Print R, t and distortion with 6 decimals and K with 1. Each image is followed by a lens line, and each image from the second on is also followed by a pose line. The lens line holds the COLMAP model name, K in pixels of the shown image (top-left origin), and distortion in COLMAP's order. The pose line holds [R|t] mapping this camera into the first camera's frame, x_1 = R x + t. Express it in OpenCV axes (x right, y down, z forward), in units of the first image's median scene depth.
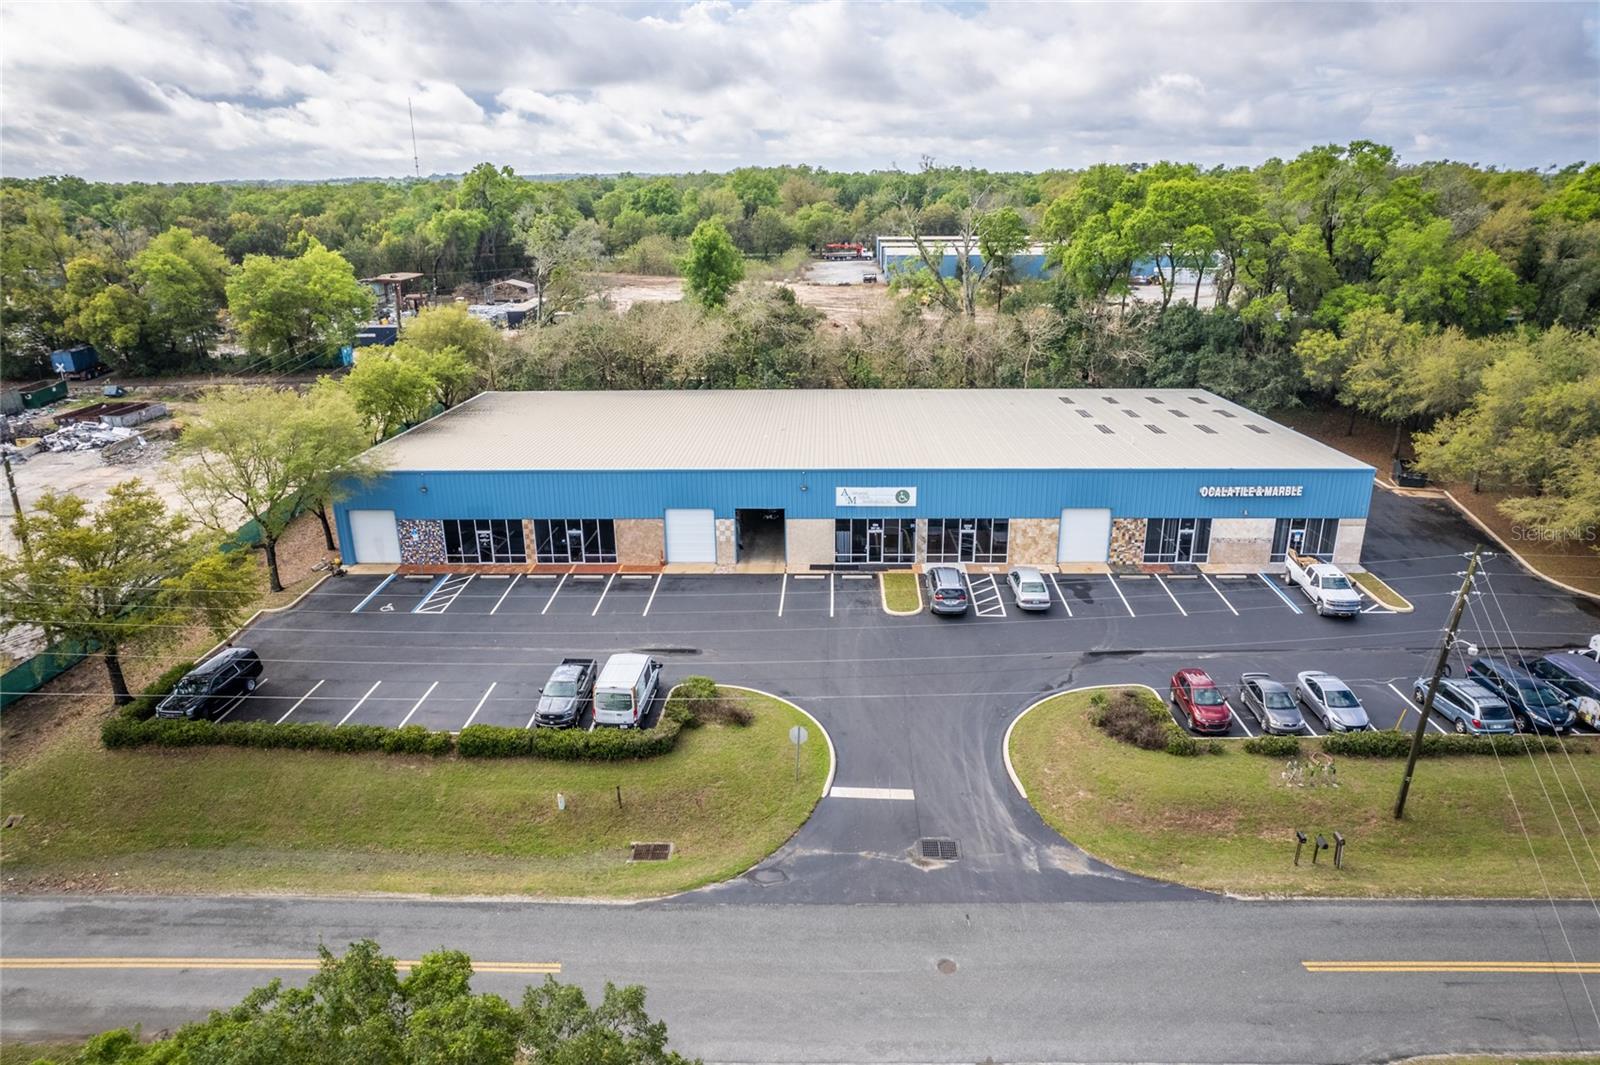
lens RADIAL K [[1027.9, 0, 808.8], [0, 1027.9, 532.3], [0, 0, 1]] dist [-0.087027, 0.082817]
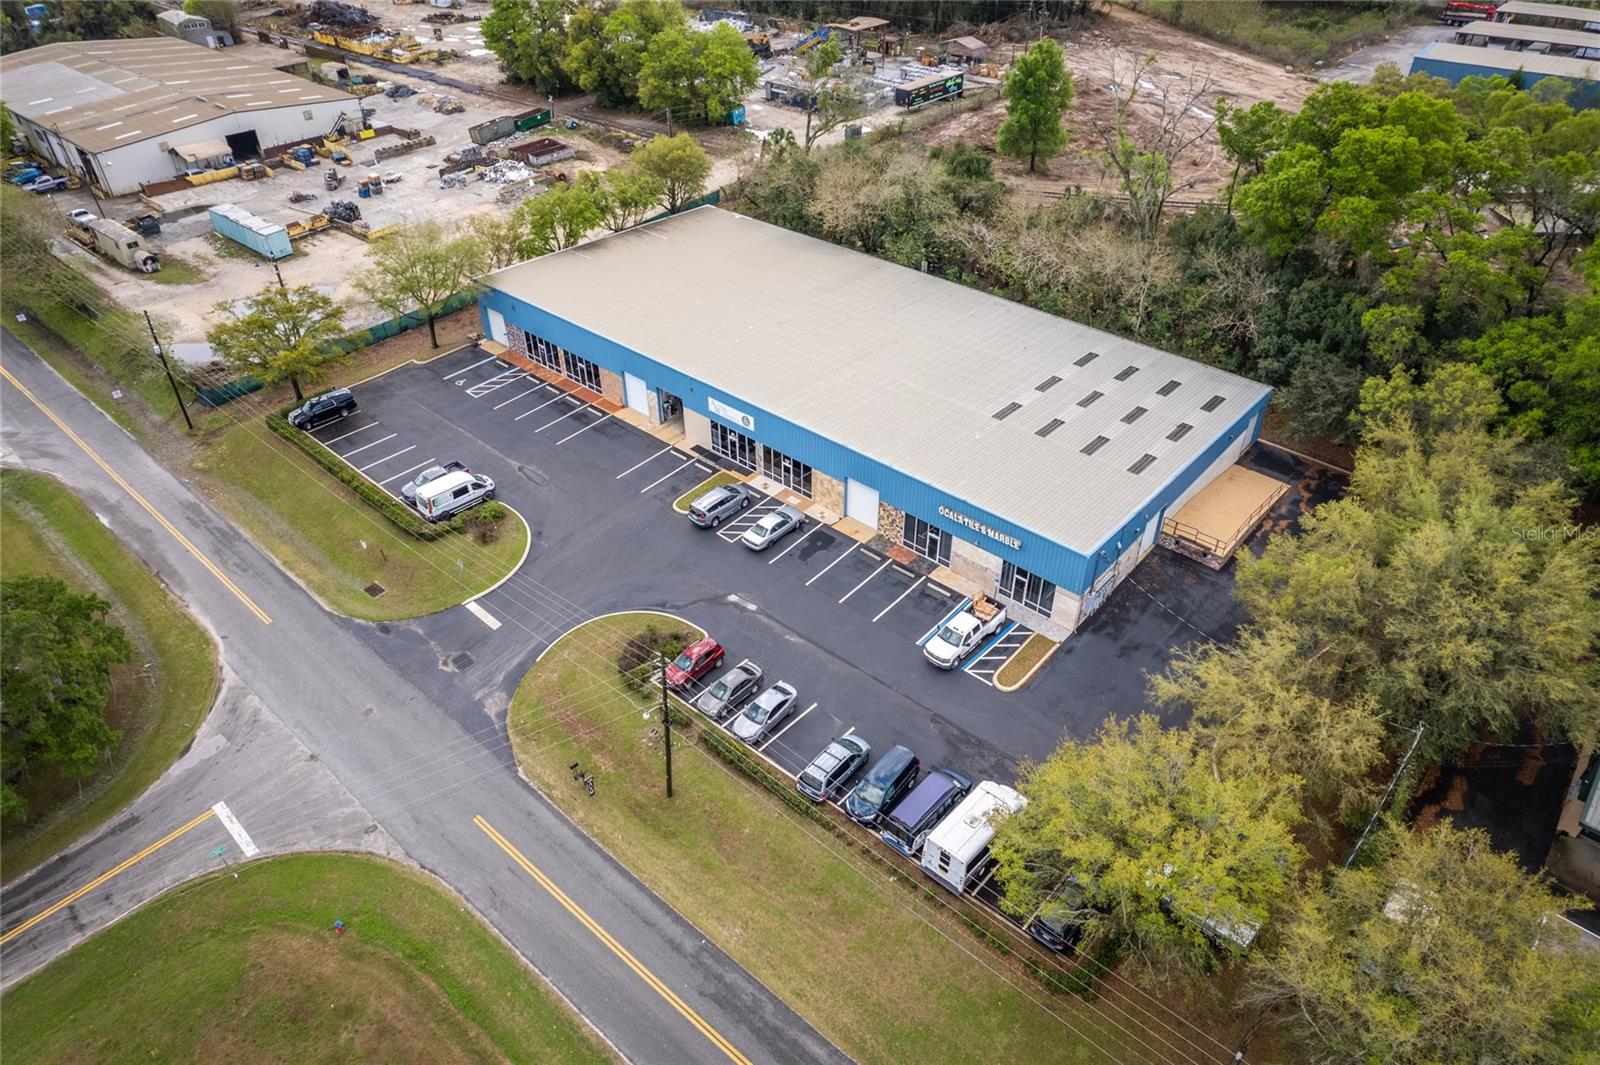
lens RADIAL K [[1026.2, 0, 809.2], [0, 1026.2, 532.6], [0, 0, 1]] dist [-0.077346, 0.068298]
pose [[0.766274, 0.392644, -0.508582, 0.833249], [-0.214866, 0.902574, 0.373085, -0.391413], [0.605522, -0.176608, 0.775985, 0.055186]]
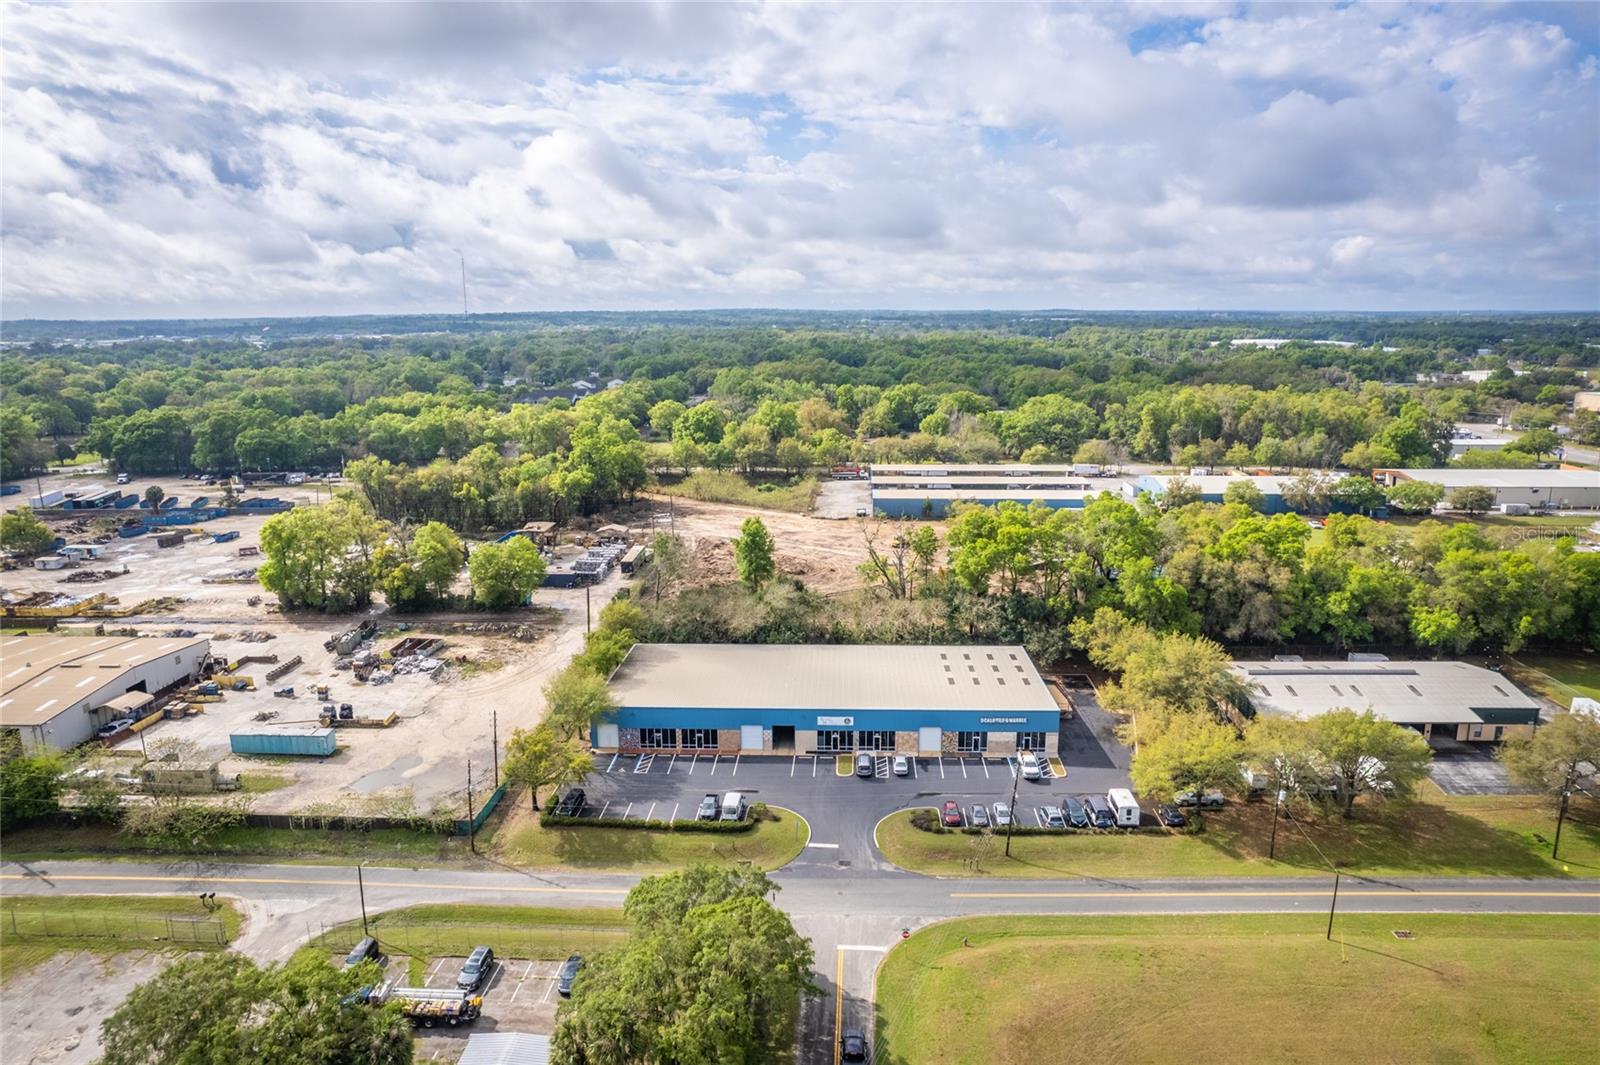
lens RADIAL K [[1019.5, 0, 812.3], [0, 1019.5, 537.2], [0, 0, 1]] dist [-0.065072, 0.063866]
pose [[0.999861, 0.006792, -0.015238, 0.046103], [-0.008504, 0.993296, -0.115283, -0.176265], [0.014352, 0.115397, 0.993216, -1.247735]]
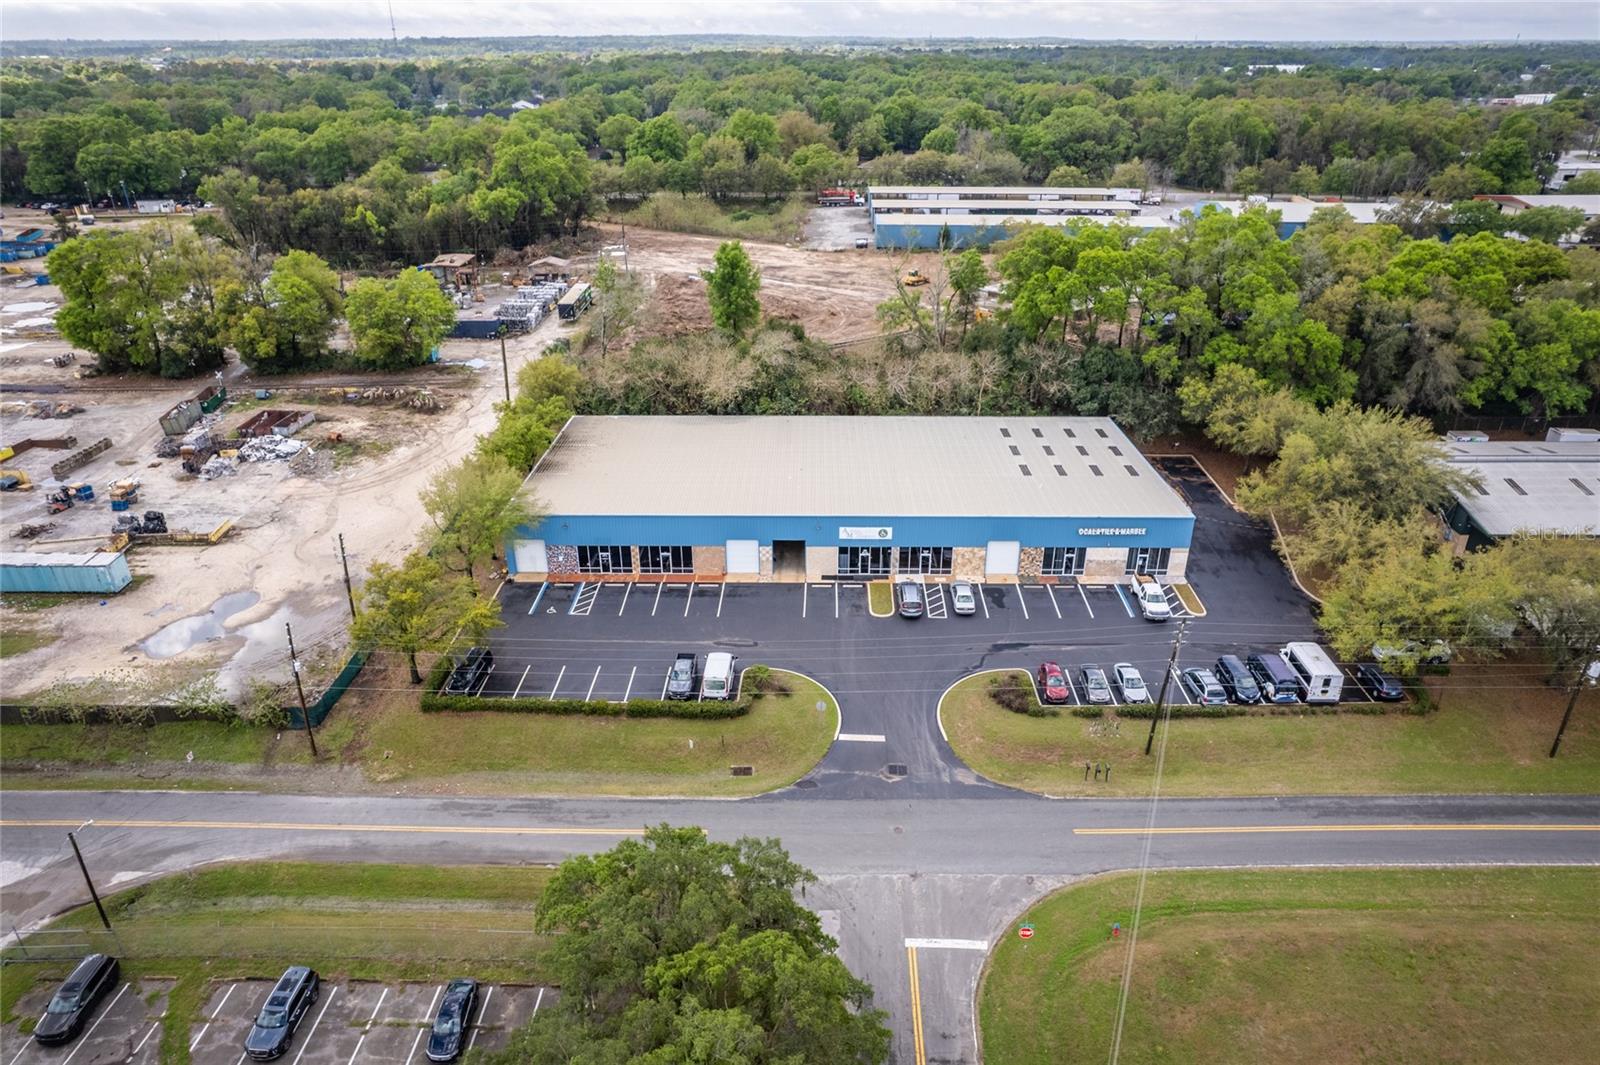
lens RADIAL K [[1026.2, 0, 809.2], [0, 1026.2, 532.6], [0, 0, 1]] dist [-0.077346, 0.068298]
pose [[0.999922, 0.002517, 0.012230, -0.036491], [-0.003963, 0.992804, 0.119687, -0.216067], [-0.011841, -0.119726, 0.992736, -0.504617]]
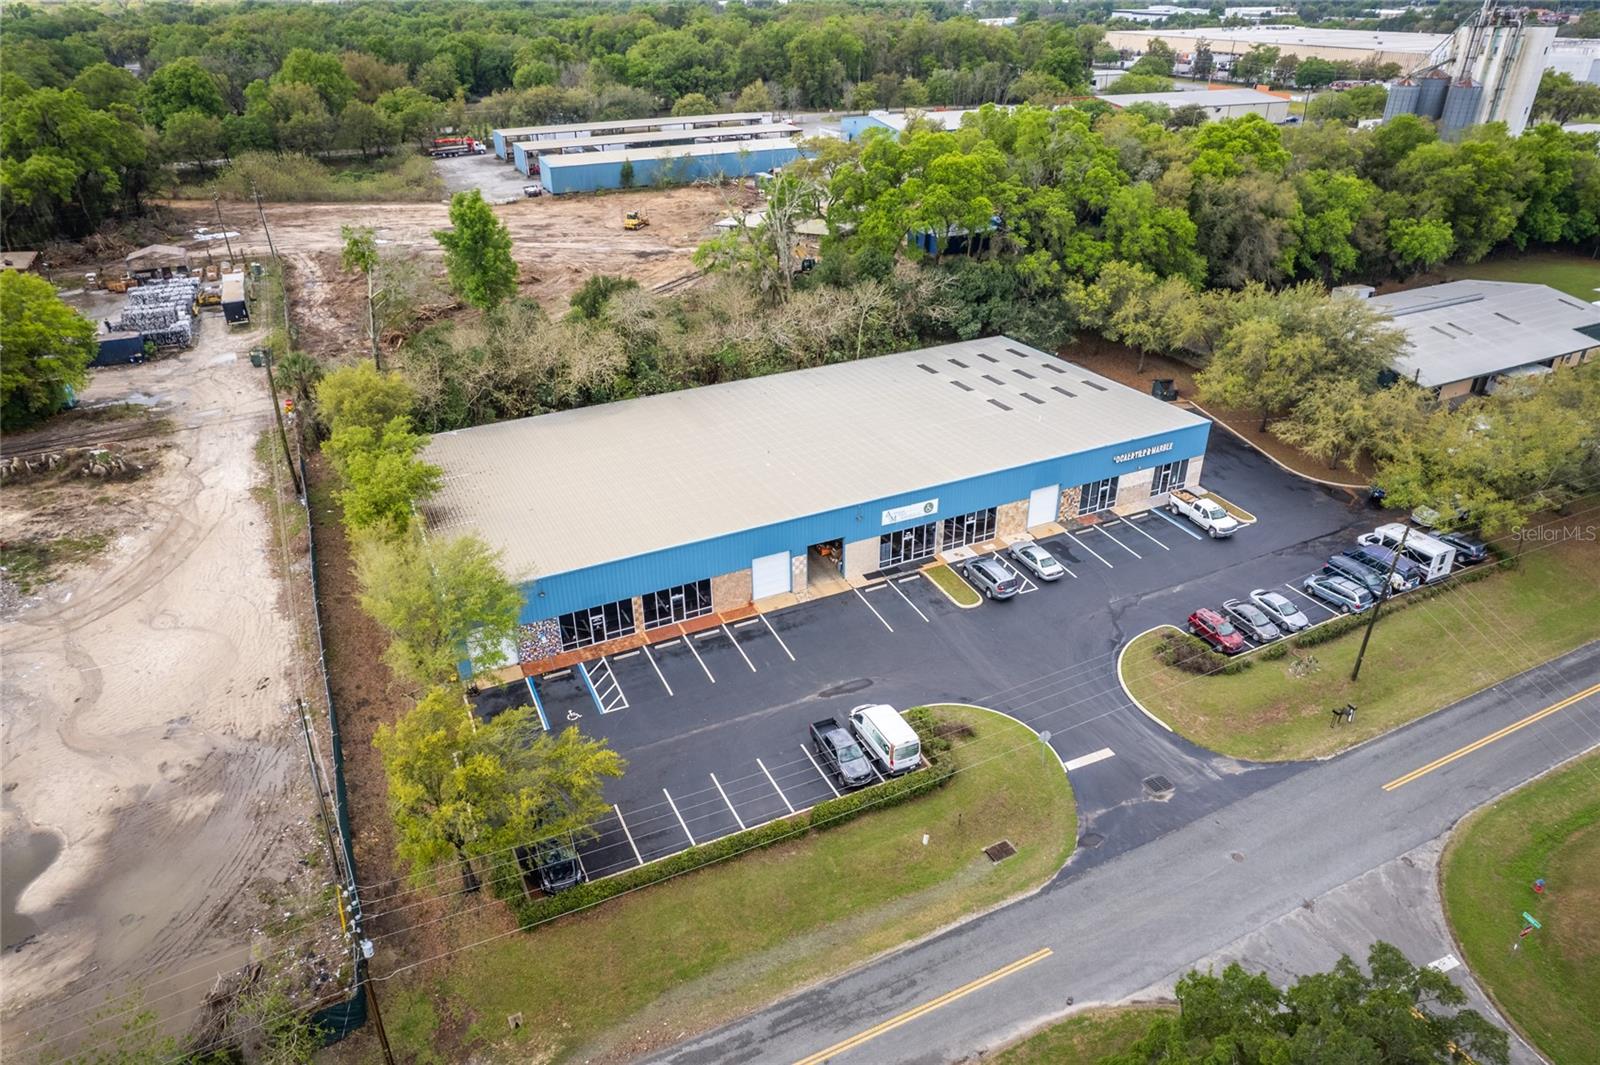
lens RADIAL K [[1026.2, 0, 809.2], [0, 1026.2, 532.6], [0, 0, 1]] dist [-0.077346, 0.068298]
pose [[0.888413, -0.217686, 0.404147, -0.546029], [0.148845, 0.969448, 0.194977, -0.268899], [-0.434243, -0.113065, 0.893672, -0.055827]]
